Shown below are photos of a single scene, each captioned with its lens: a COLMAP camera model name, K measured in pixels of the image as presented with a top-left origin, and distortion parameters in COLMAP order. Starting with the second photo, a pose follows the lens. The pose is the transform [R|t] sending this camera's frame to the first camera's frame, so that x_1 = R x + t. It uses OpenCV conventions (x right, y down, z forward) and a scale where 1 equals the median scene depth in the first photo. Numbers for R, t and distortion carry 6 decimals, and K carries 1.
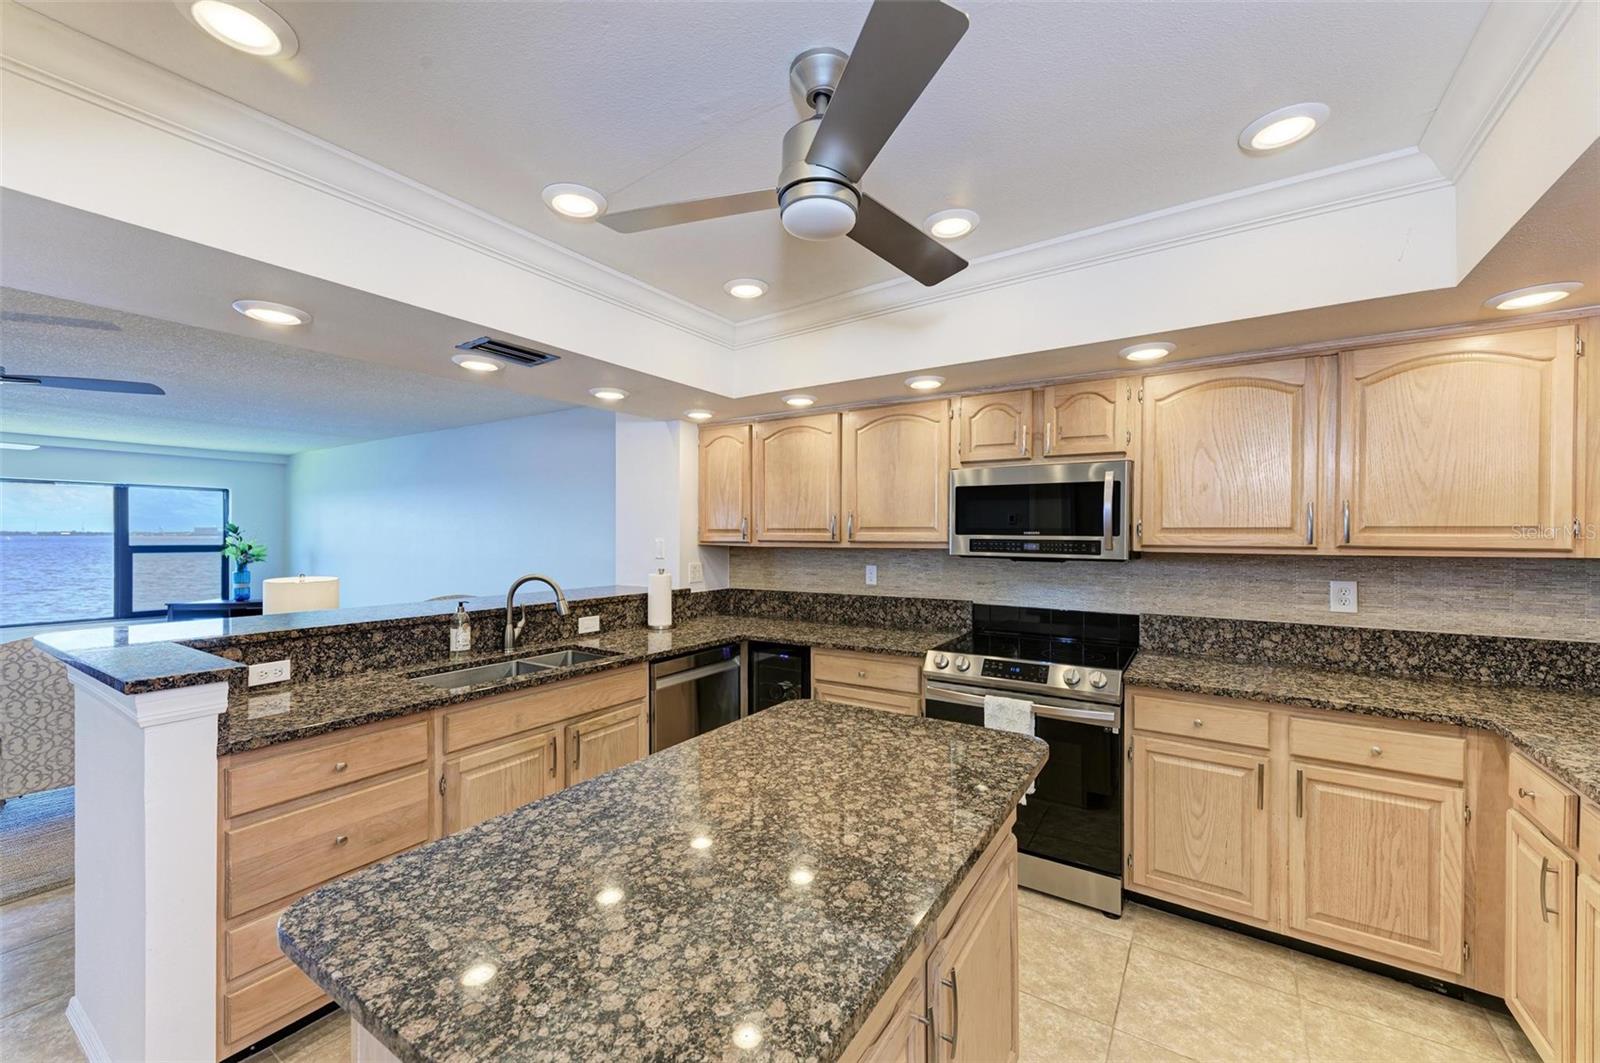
lens RADIAL K [[621.9, 0, 801.9], [0, 621.9, 538.8], [0, 0, 1]] dist [0.020991, -0.006614]
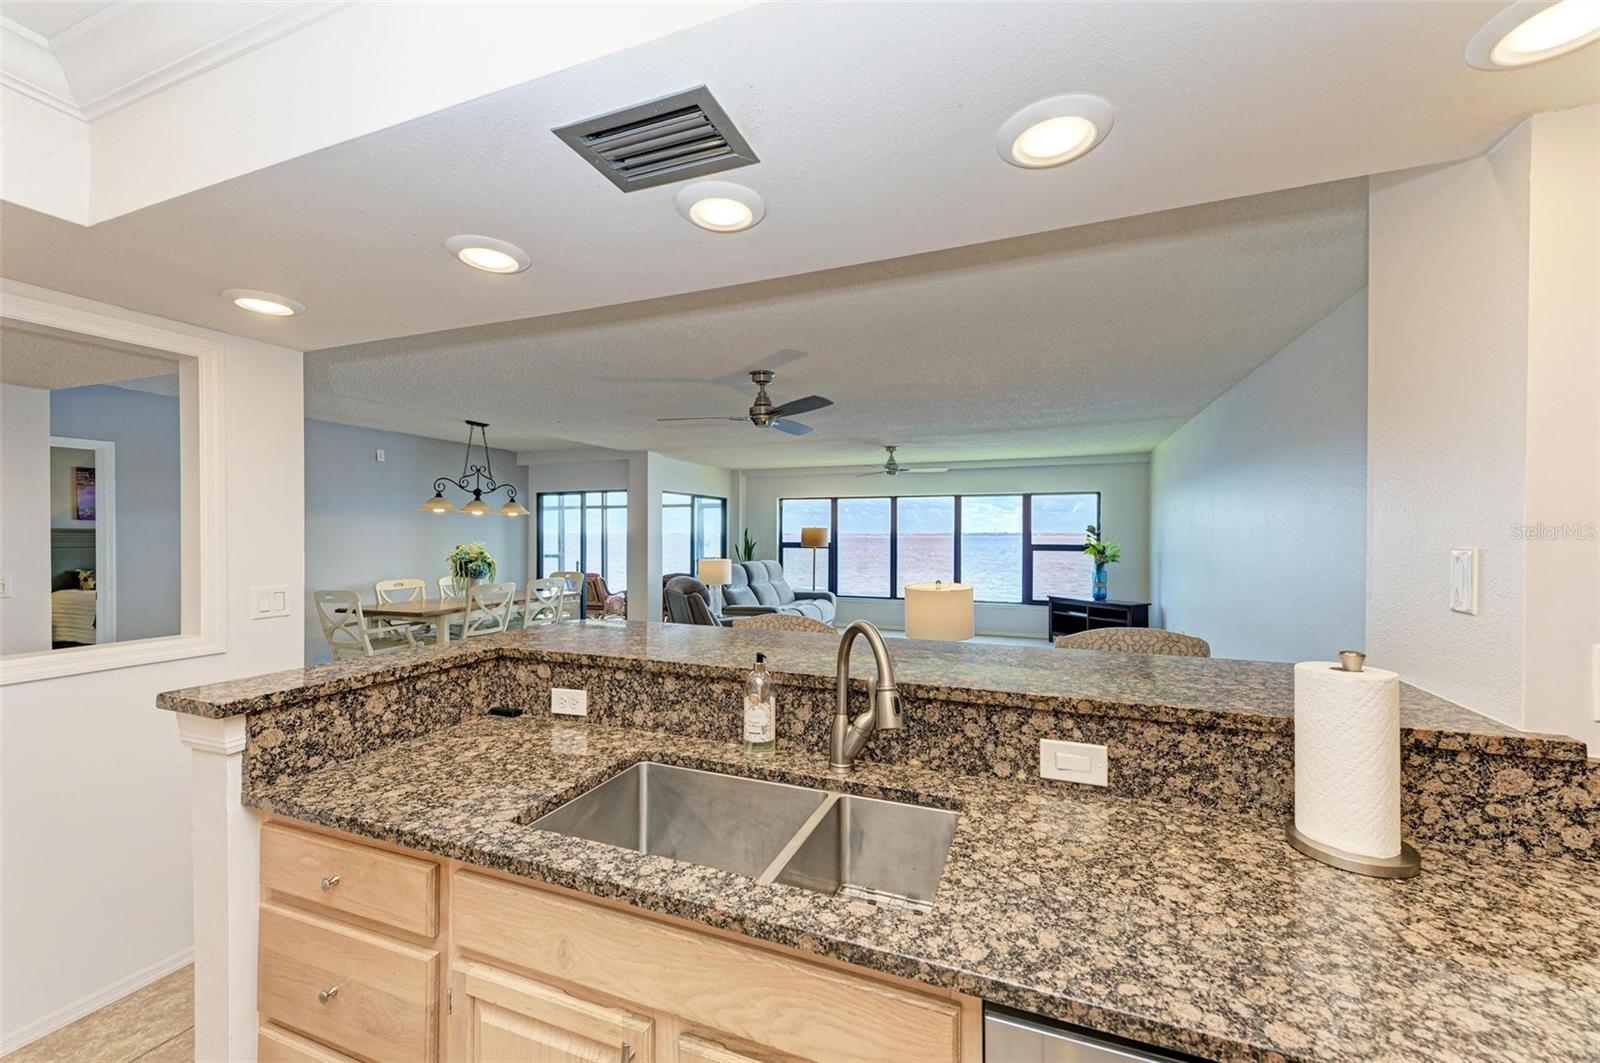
lens RADIAL K [[621.9, 0, 801.9], [0, 621.9, 538.8], [0, 0, 1]] dist [0.020991, -0.006614]
pose [[0.207584, 0.005683, -0.978201, 0.013908], [-0.007386, 0.999964, 0.004242, -0.005572], [0.978189, 0.006344, 0.207619, 0.903161]]
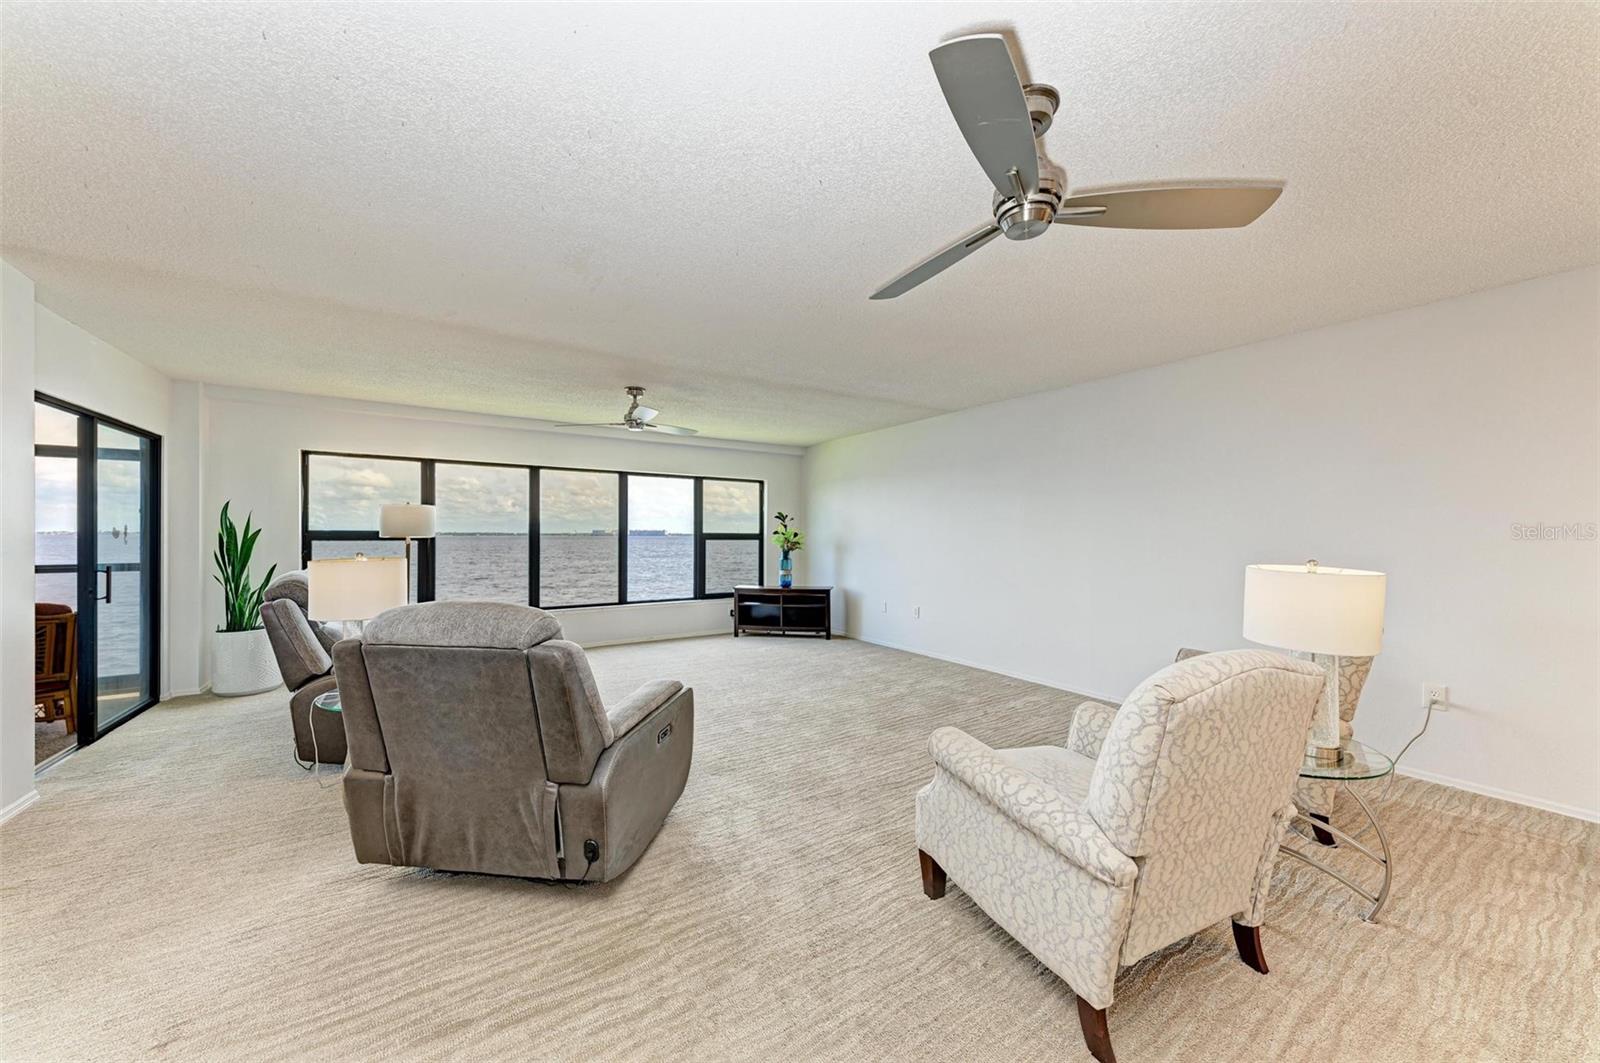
lens RADIAL K [[556.4, 0, 803.2], [0, 556.4, 535.8], [0, 0, 1]] dist [0.005703, 0.000021]
pose [[0.920167, 0.001011, -0.391524, -1.459171], [-0.003523, 0.999978, -0.005697, 0.054241], [0.391510, 0.006621, 0.920150, 0.493579]]
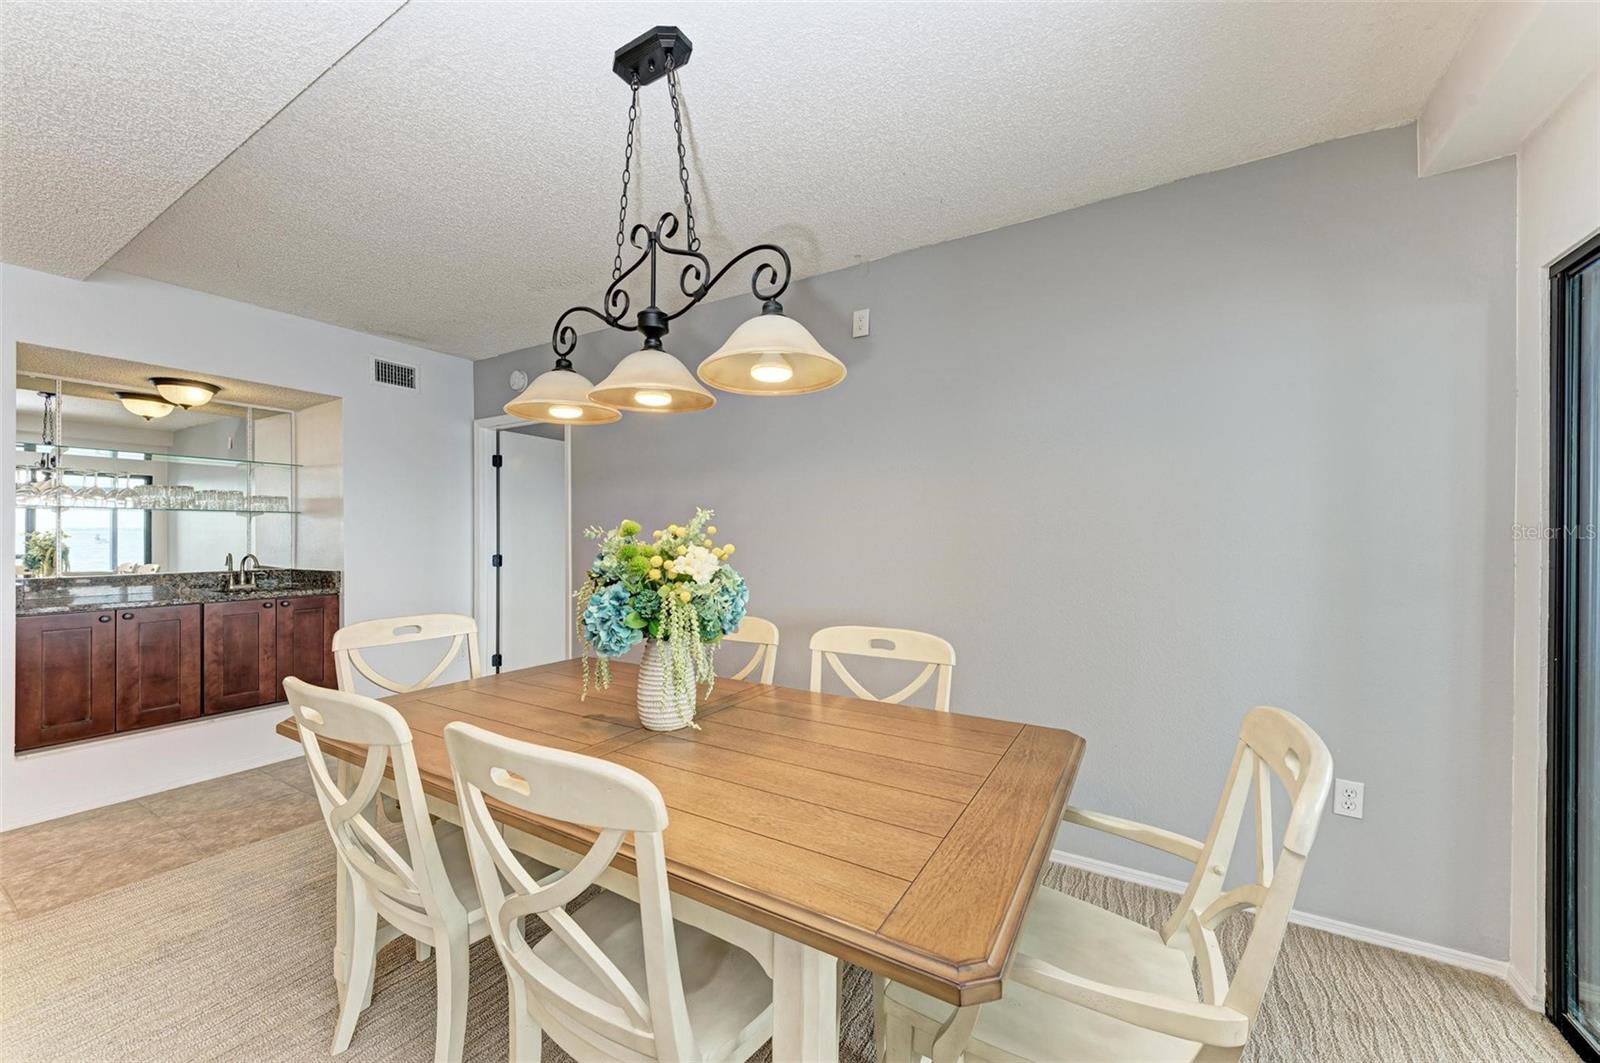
lens RADIAL K [[598.3, 0, 797.4], [0, 598.3, 536.9], [0, 0, 1]] dist [0.007133, -0.000480]
pose [[-0.999387, -0.001416, -0.034985, -2.698347], [-0.001688, 0.999969, 0.007741, 0.047012], [0.034973, 0.007795, -0.999358, 0.797323]]
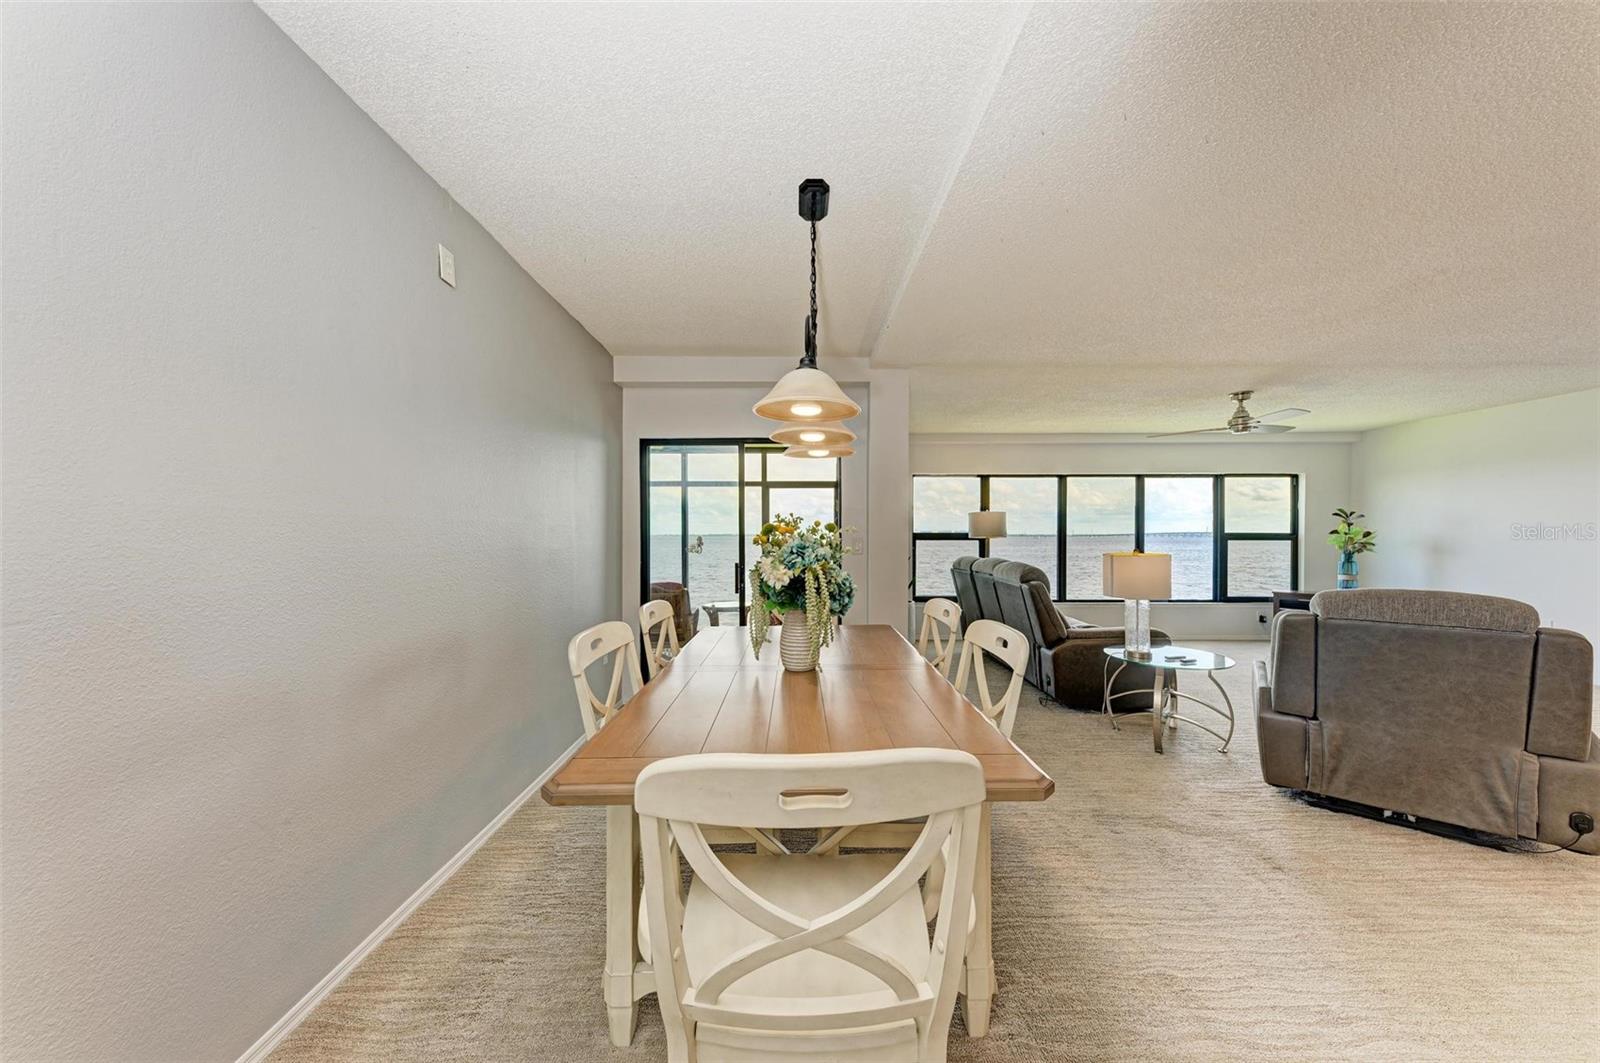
lens RADIAL K [[543.9, 0, 799.5], [0, 543.9, 537.9], [0, 0, 1]] dist [0.015589, -0.004795]
pose [[0.554525, 0.001868, -0.832165, -1.932970], [-0.003620, 0.999993, -0.000167, 0.058046], [0.832159, 0.003105, 0.554528, -0.263292]]
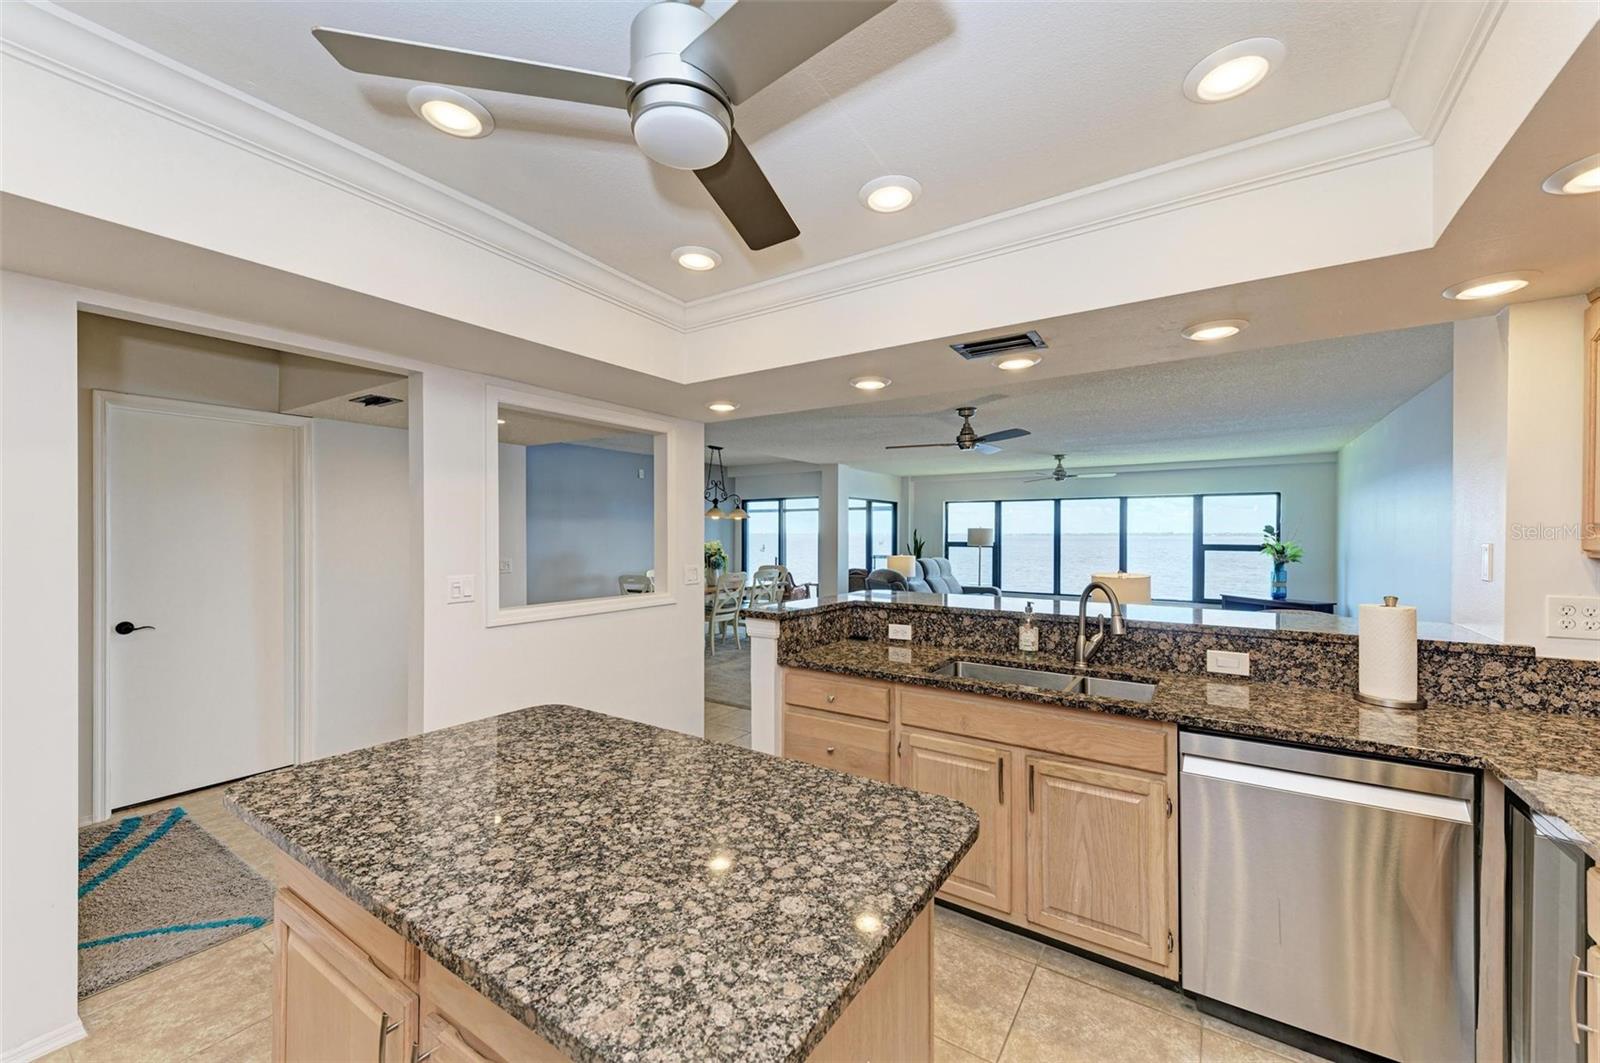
lens RADIAL K [[621.9, 0, 801.9], [0, 621.9, 538.8], [0, 0, 1]] dist [0.020991, -0.006614]
pose [[-0.008156, 0.005795, -0.999950, 0.449536], [-0.008061, 0.999950, 0.005860, -0.003125], [0.999934, 0.008109, -0.008109, 0.631392]]
